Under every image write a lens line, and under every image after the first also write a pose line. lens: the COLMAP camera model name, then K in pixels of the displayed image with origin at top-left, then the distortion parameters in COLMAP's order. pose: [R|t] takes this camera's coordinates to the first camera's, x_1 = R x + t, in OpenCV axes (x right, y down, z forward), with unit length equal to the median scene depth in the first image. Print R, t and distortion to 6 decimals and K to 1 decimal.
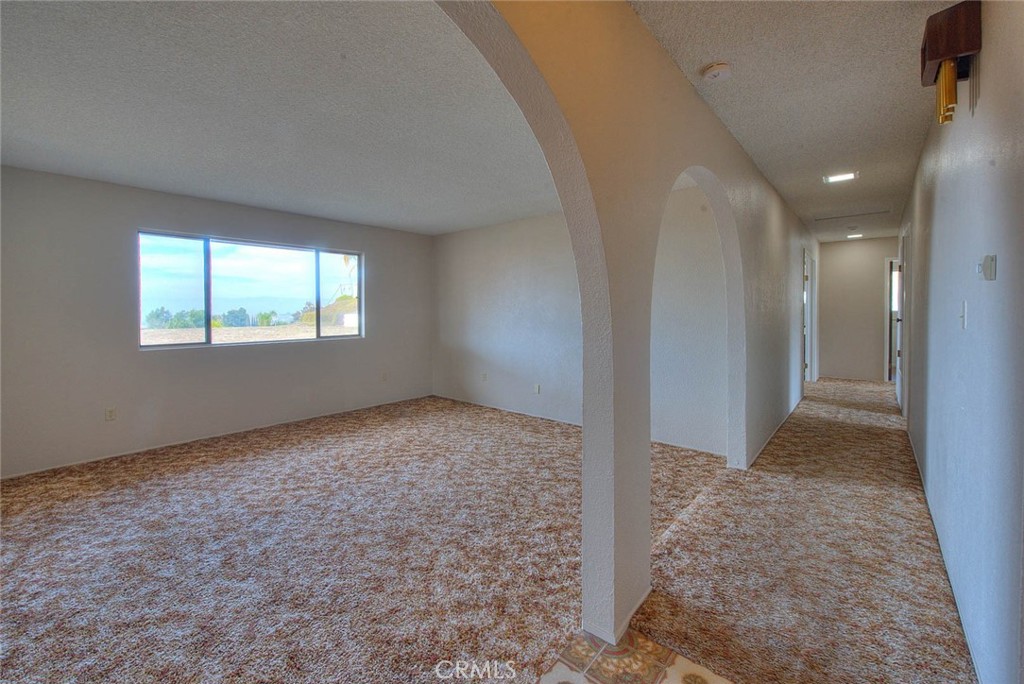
lens RADIAL K [[415.8, 0, 511.2], [0, 415.8, 317.3], [0, 0, 1]] dist [-0.000581, -0.000173]
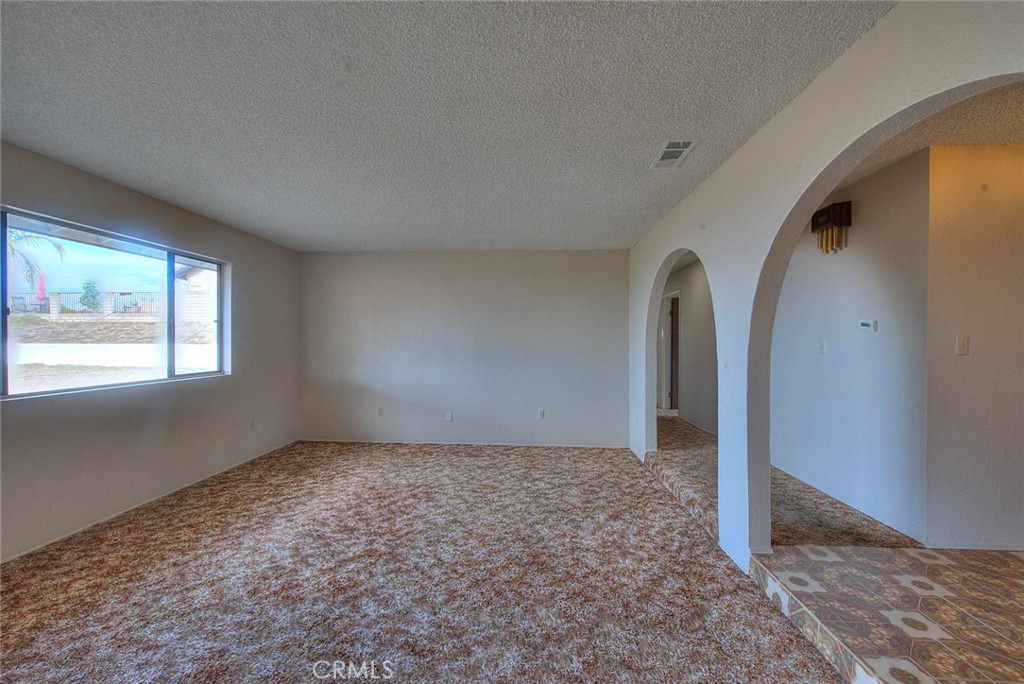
lens RADIAL K [[406.3, 0, 506.8], [0, 406.3, 347.4], [0, 0, 1]] dist [-0.003011, -0.000494]
pose [[0.790094, -0.001208, 0.612984, -0.639986], [0.001595, 0.999999, -0.000086, 0.000324], [-0.612984, 0.001046, 0.790095, 0.169612]]
